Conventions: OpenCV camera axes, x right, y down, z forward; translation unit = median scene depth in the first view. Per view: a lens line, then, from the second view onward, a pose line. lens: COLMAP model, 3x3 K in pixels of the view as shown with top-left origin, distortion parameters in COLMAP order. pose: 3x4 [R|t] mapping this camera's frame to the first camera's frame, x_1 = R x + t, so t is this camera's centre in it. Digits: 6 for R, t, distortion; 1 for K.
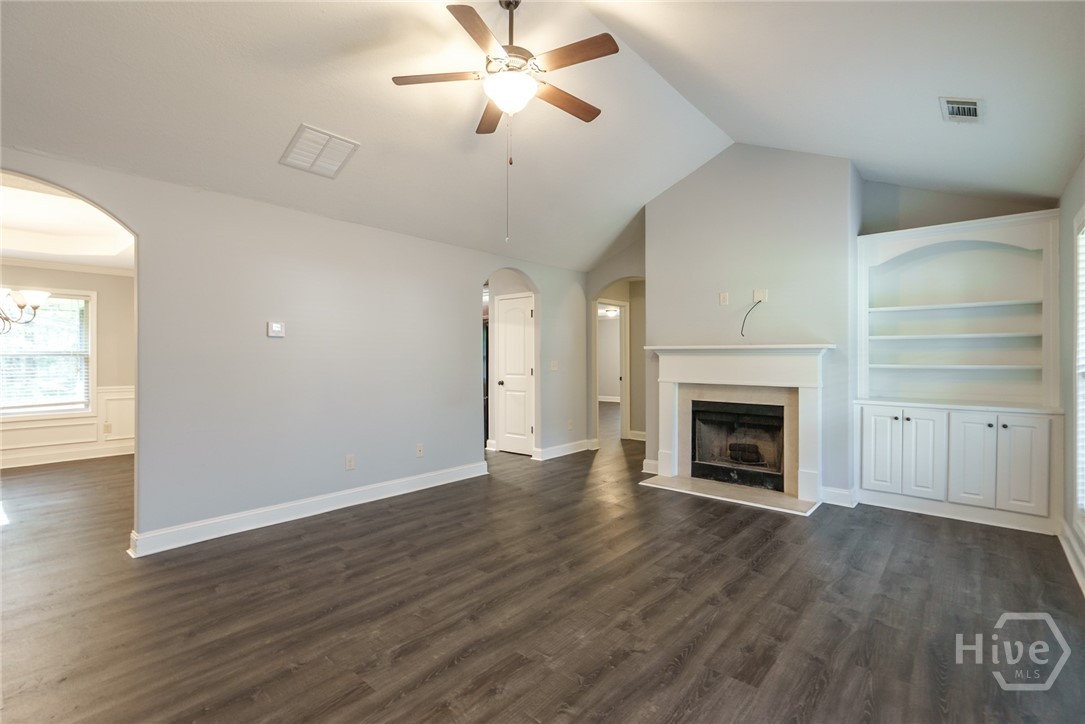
lens RADIAL K [[499.9, 0, 542.6], [0, 499.9, 360.8], [0, 0, 1]] dist [-0.001514, 0.000601]
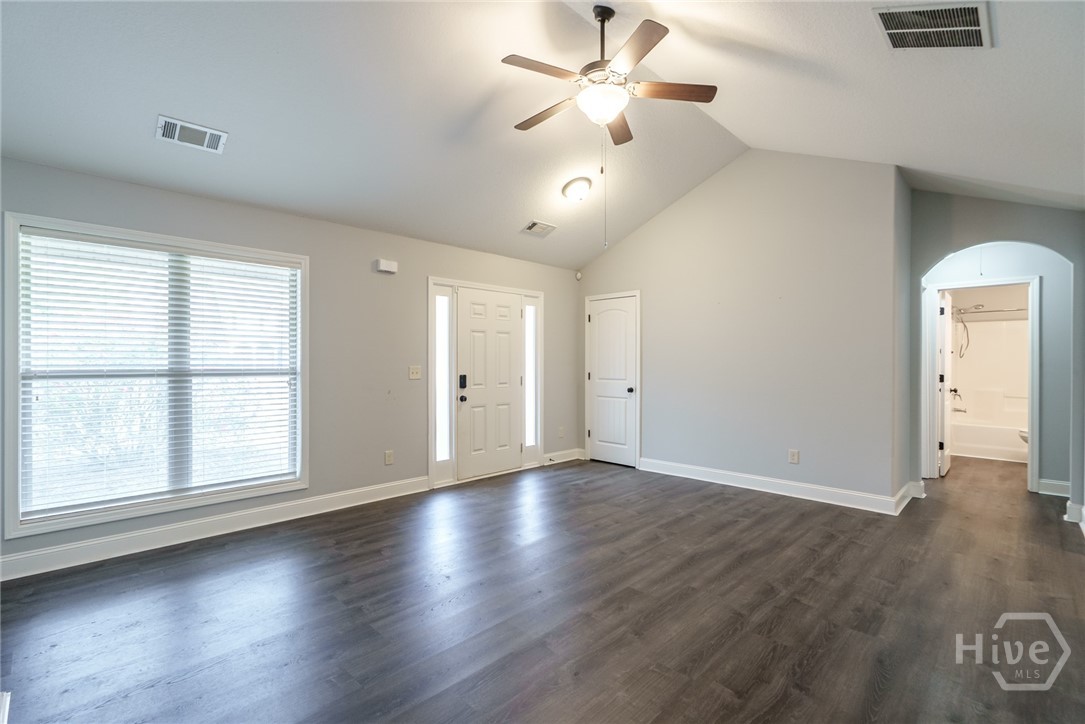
lens RADIAL K [[499.9, 0, 542.4], [0, 499.9, 362.9], [0, 0, 1]] dist [-0.001514, 0.000601]
pose [[-0.998300, 0.000767, 0.058284, -0.001964], [0.001231, 0.999968, 0.007933, -0.006778], [-0.058276, 0.007991, -0.998269, 2.087853]]
